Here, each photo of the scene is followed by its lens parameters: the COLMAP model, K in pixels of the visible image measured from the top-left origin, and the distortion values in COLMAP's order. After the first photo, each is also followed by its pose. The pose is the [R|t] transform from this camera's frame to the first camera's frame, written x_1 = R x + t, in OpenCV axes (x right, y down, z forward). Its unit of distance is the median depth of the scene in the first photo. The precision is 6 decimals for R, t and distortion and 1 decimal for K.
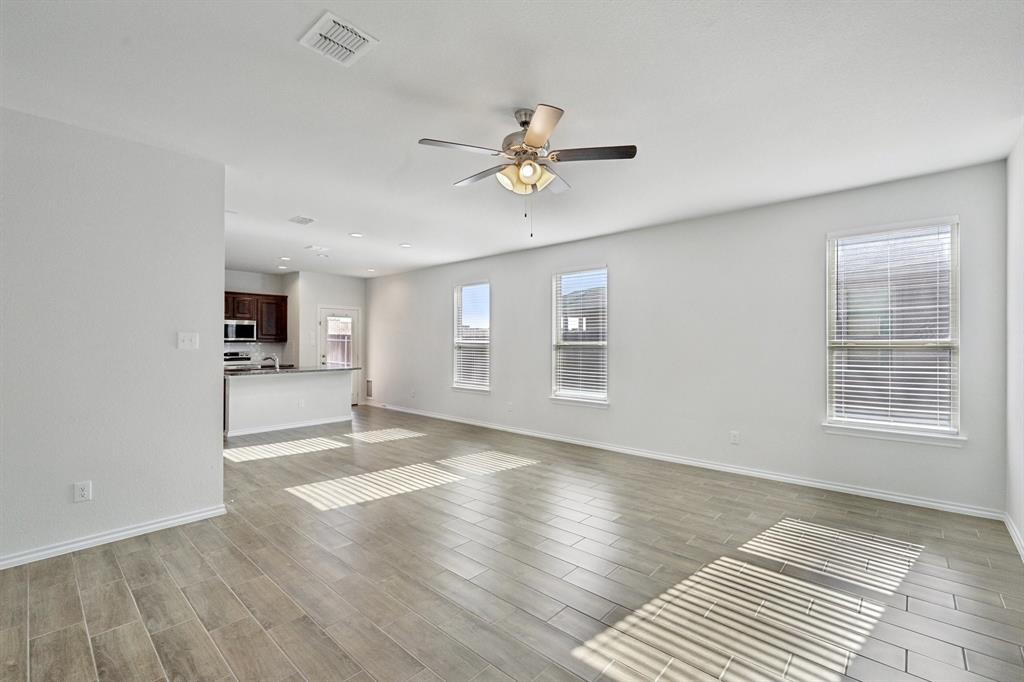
lens RADIAL K [[443.7, 0, 507.3], [0, 443.7, 340.5], [0, 0, 1]] dist [0.005136, 0.000419]
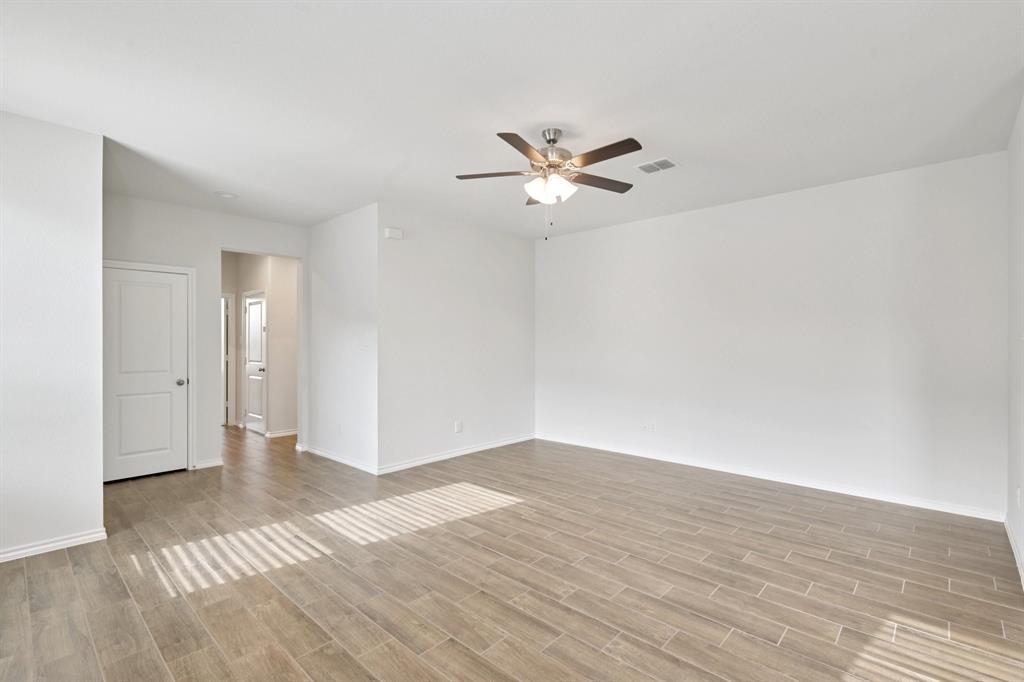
lens RADIAL K [[468.0, 0, 514.4], [0, 468.0, 341.8], [0, 0, 1]] dist [0.005749, -0.001007]
pose [[-0.999947, 0.000199, -0.010333, 0.055369], [0.000246, 0.999990, -0.004551, 0.005643], [0.010332, -0.004553, -0.999936, 0.822438]]
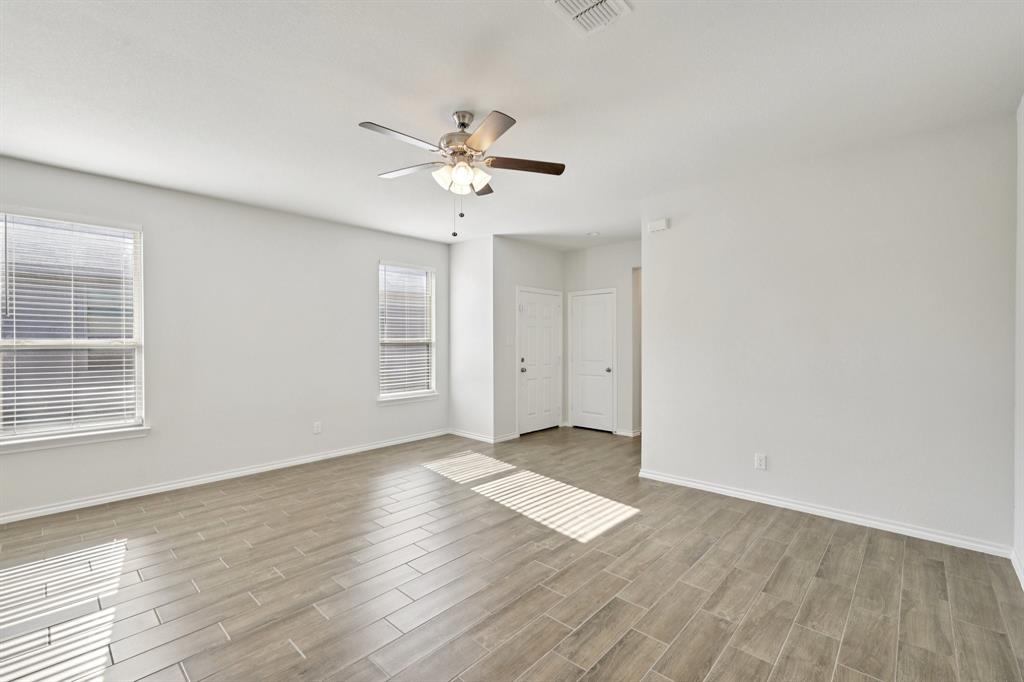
lens RADIAL K [[443.7, 0, 515.7], [0, 443.7, 338.4], [0, 0, 1]] dist [0.005136, 0.000419]
pose [[-0.002995, 0.005493, 0.999980, -0.374033], [-0.002691, 0.999981, -0.005501, 0.002565], [-0.999992, -0.002708, -0.002980, 0.336168]]
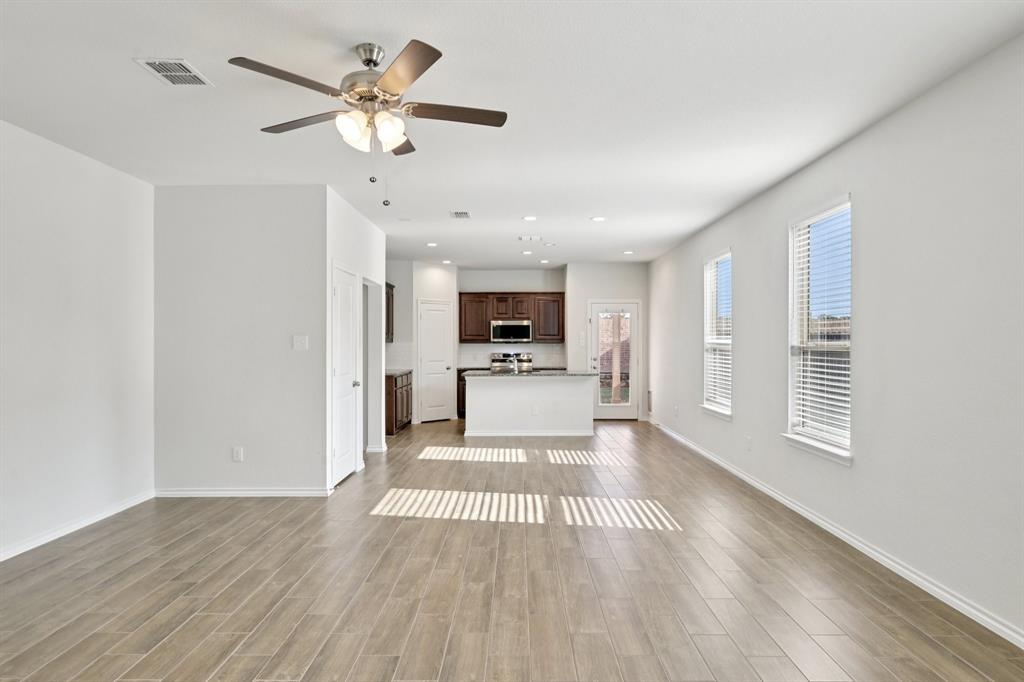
lens RADIAL K [[556.7, 0, 509.7], [0, 556.7, 348.3], [0, 0, 1]] dist [-0.004832, 0.003187]
pose [[0.669454, 0.004263, -0.742841, 0.353884], [0.006575, 0.999910, 0.011664, 0.000938], [0.742824, -0.012693, 0.669366, 0.200914]]
